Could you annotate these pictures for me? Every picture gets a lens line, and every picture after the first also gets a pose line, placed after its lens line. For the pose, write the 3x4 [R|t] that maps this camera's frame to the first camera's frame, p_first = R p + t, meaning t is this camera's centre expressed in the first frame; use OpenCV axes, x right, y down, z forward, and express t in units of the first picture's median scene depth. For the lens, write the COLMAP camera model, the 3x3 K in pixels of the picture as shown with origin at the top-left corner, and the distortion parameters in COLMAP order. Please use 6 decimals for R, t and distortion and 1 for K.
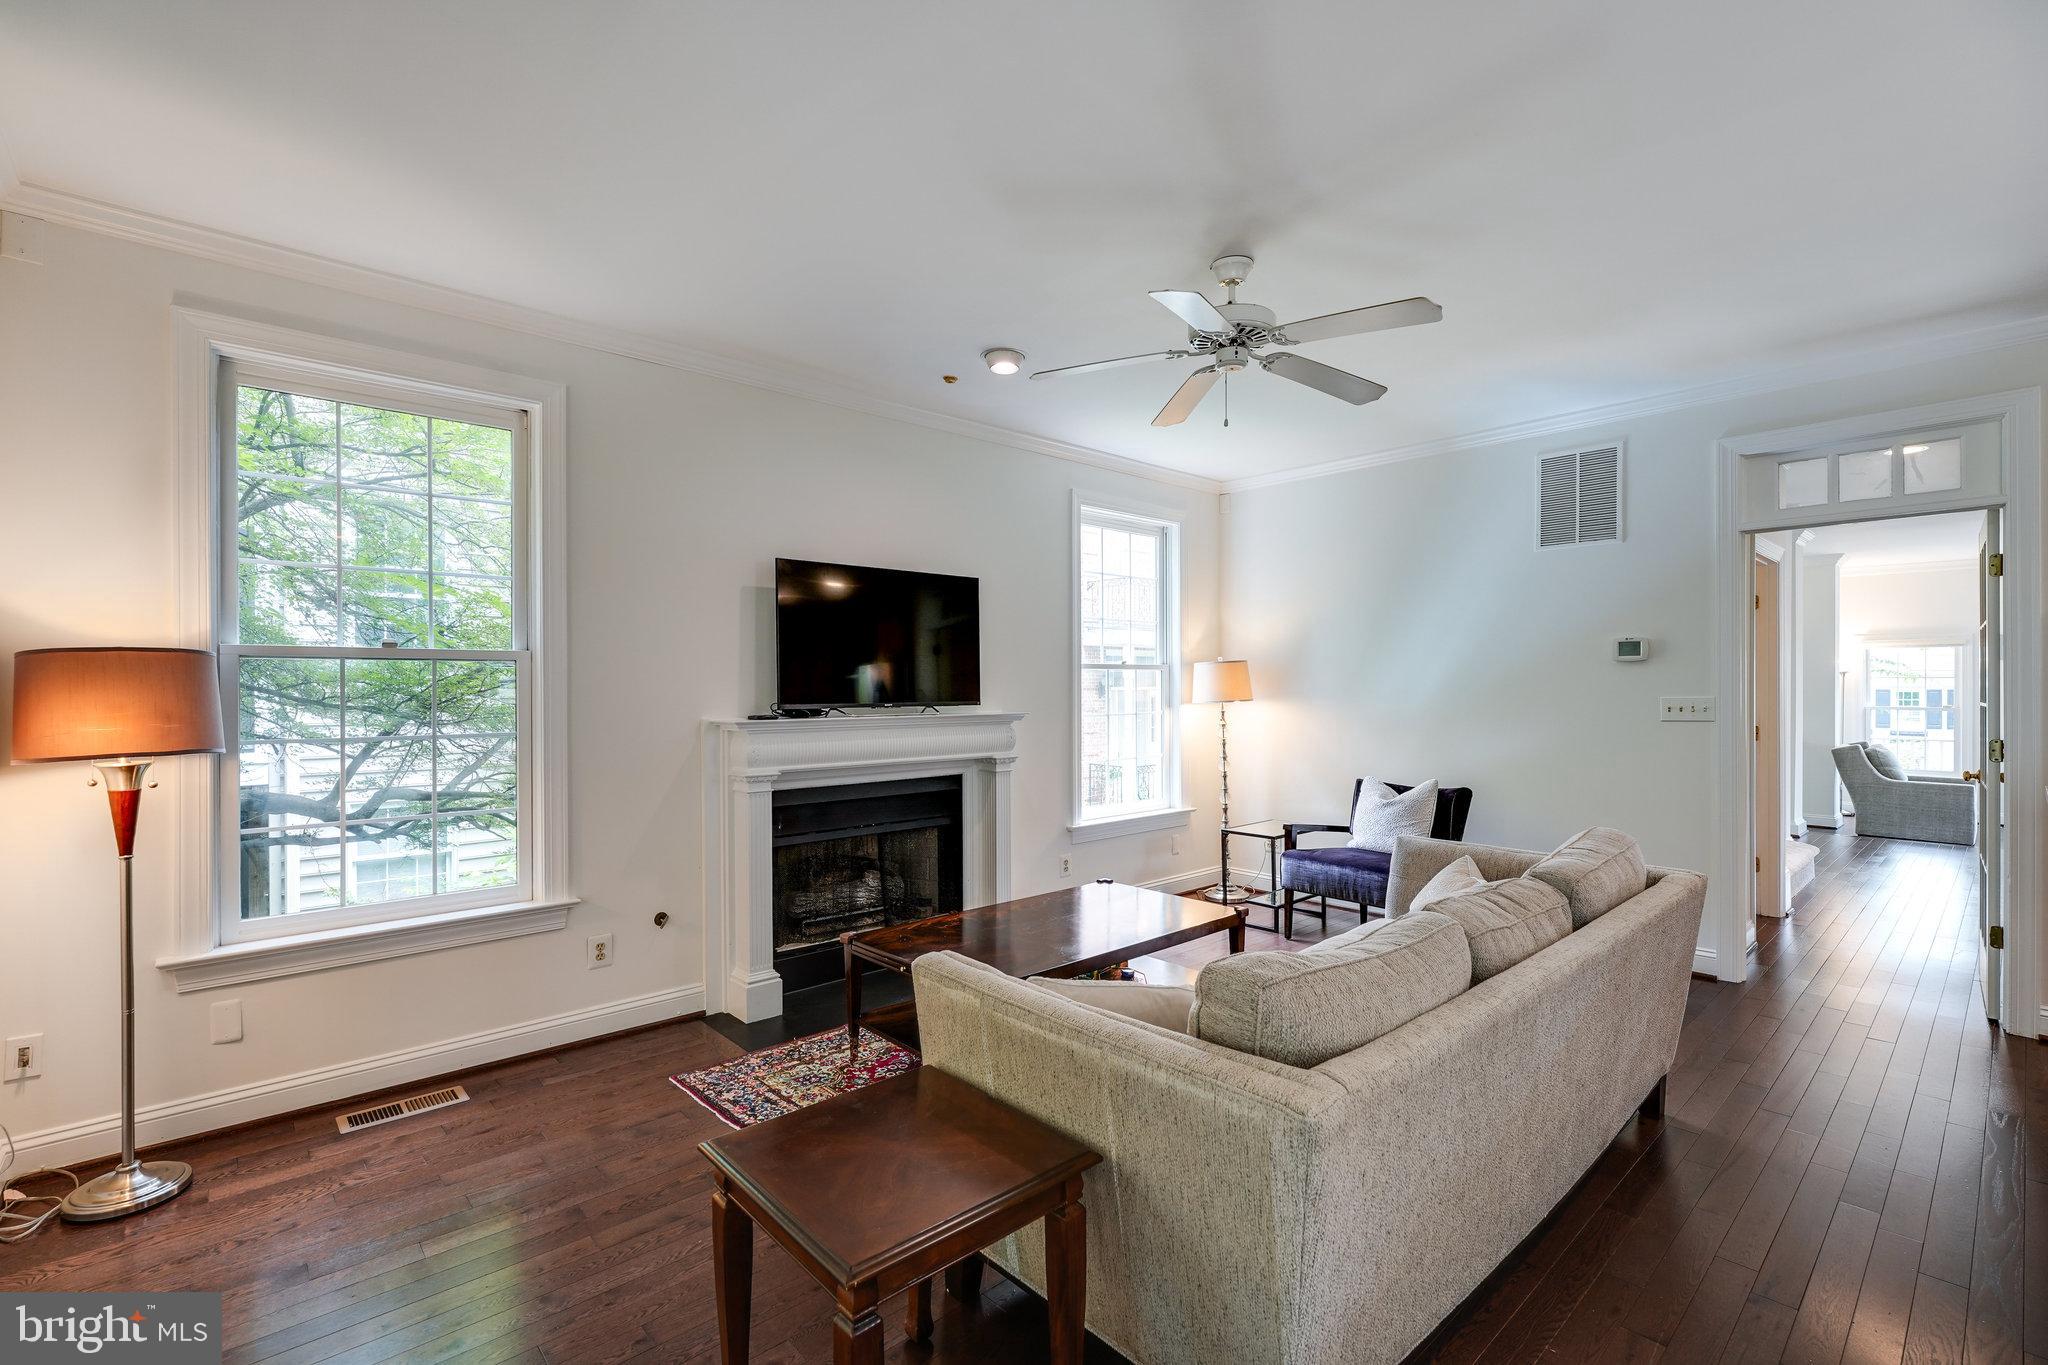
lens RADIAL K [[915.9, 0, 1024.0], [0, 915.9, 682.5], [0, 0, 1]] dist [-0.000807, 0.000222]
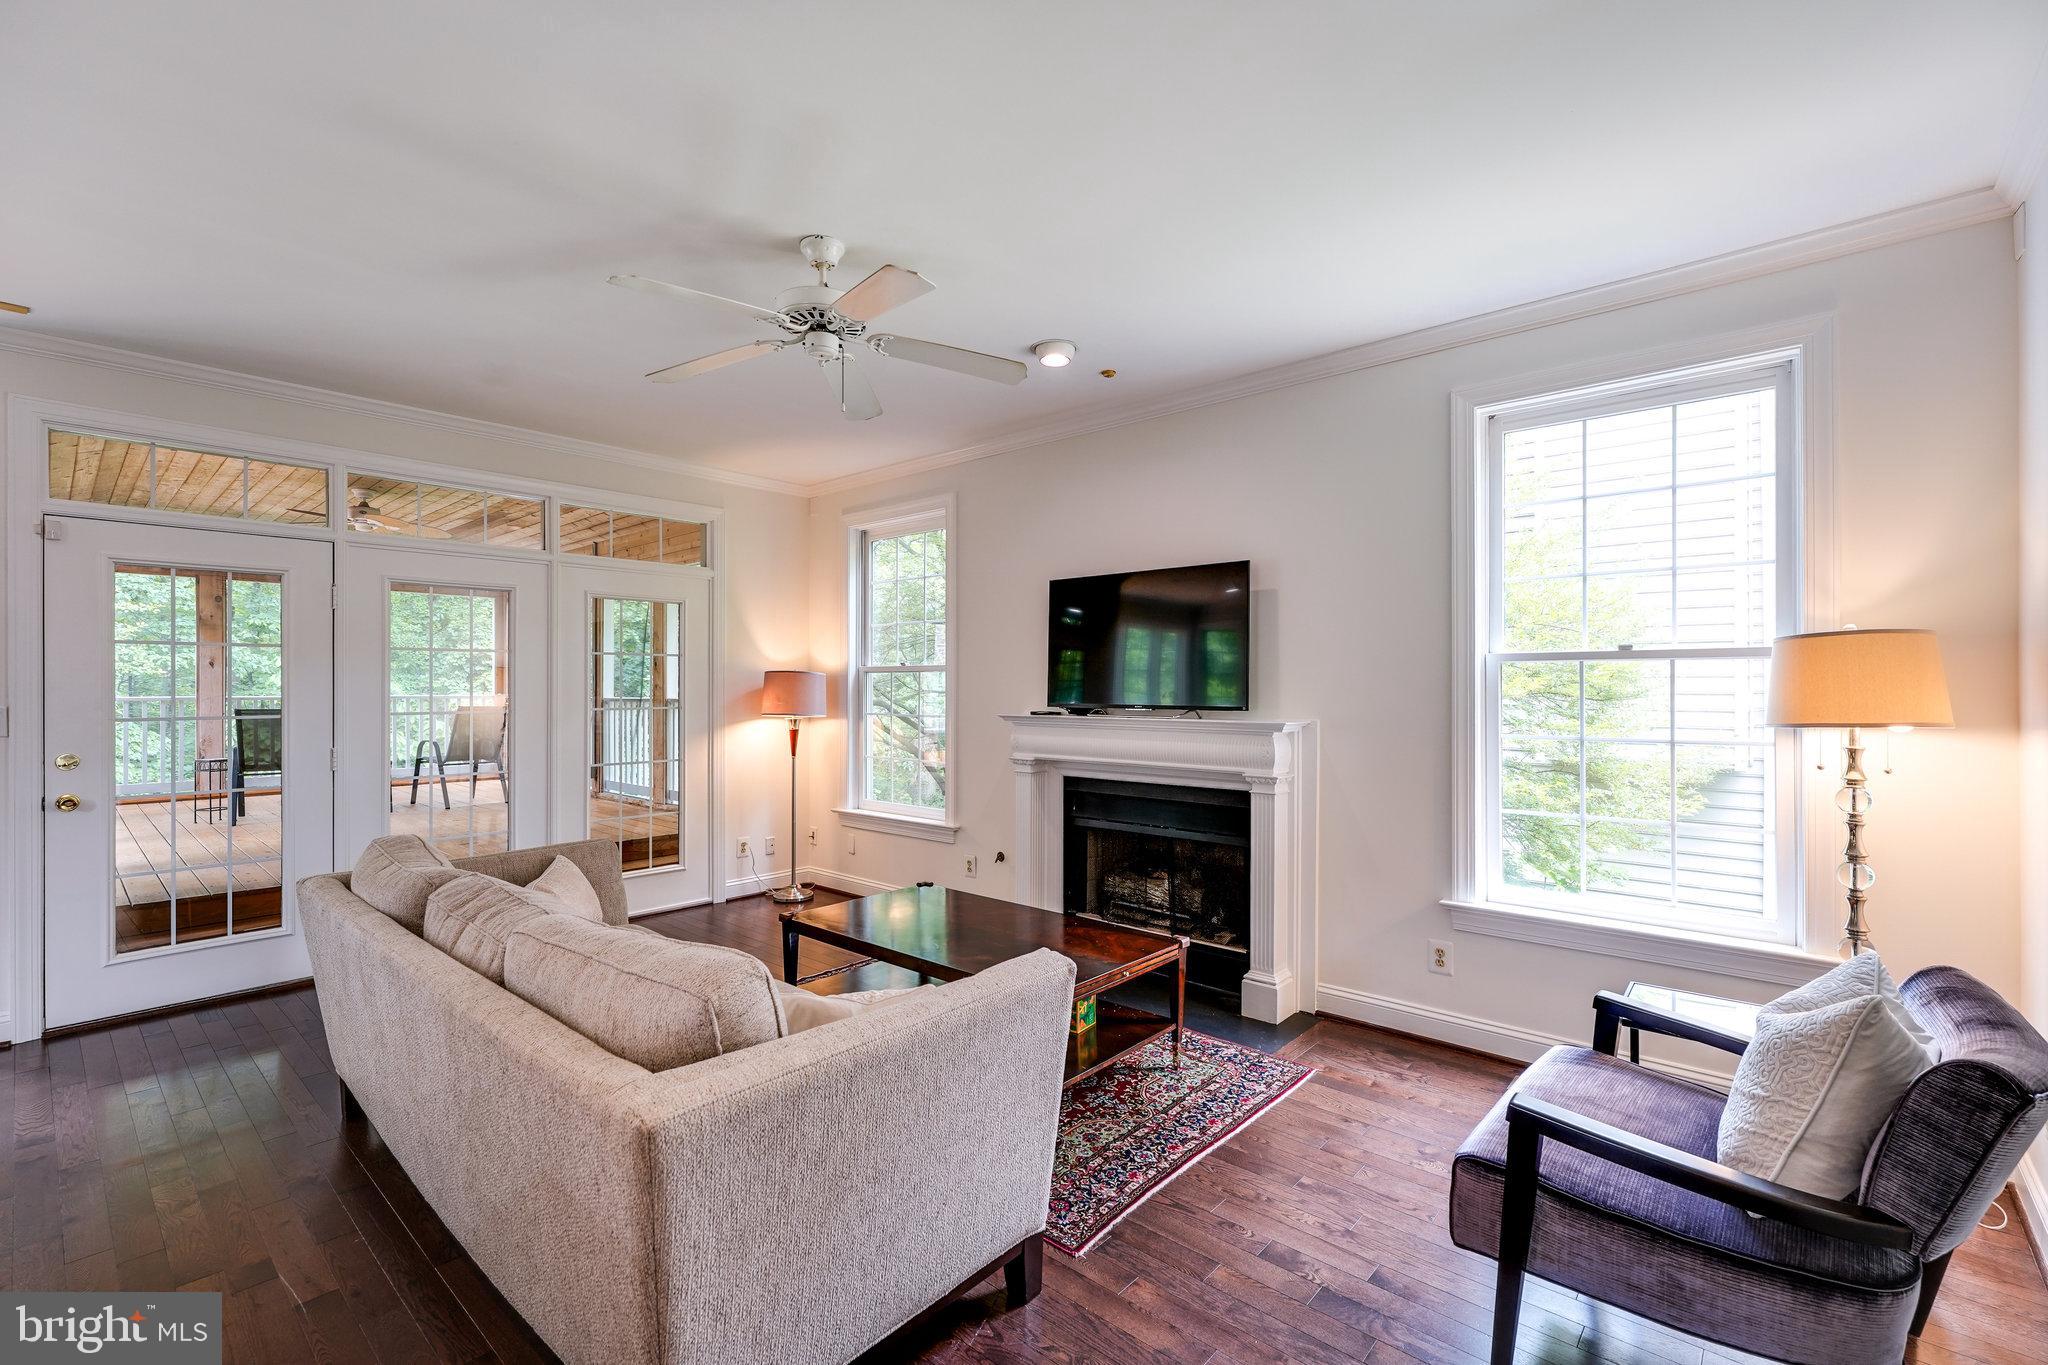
lens RADIAL K [[903.6, 0, 1024.0], [0, 903.6, 682.5], [0, 0, 1]] dist [0.000226, -0.000005]
pose [[0.100648, -0.005927, -0.994904, 0.798593], [-0.002016, 0.999979, -0.006162, 0.004369], [0.994920, 0.002626, 0.100634, 0.750462]]
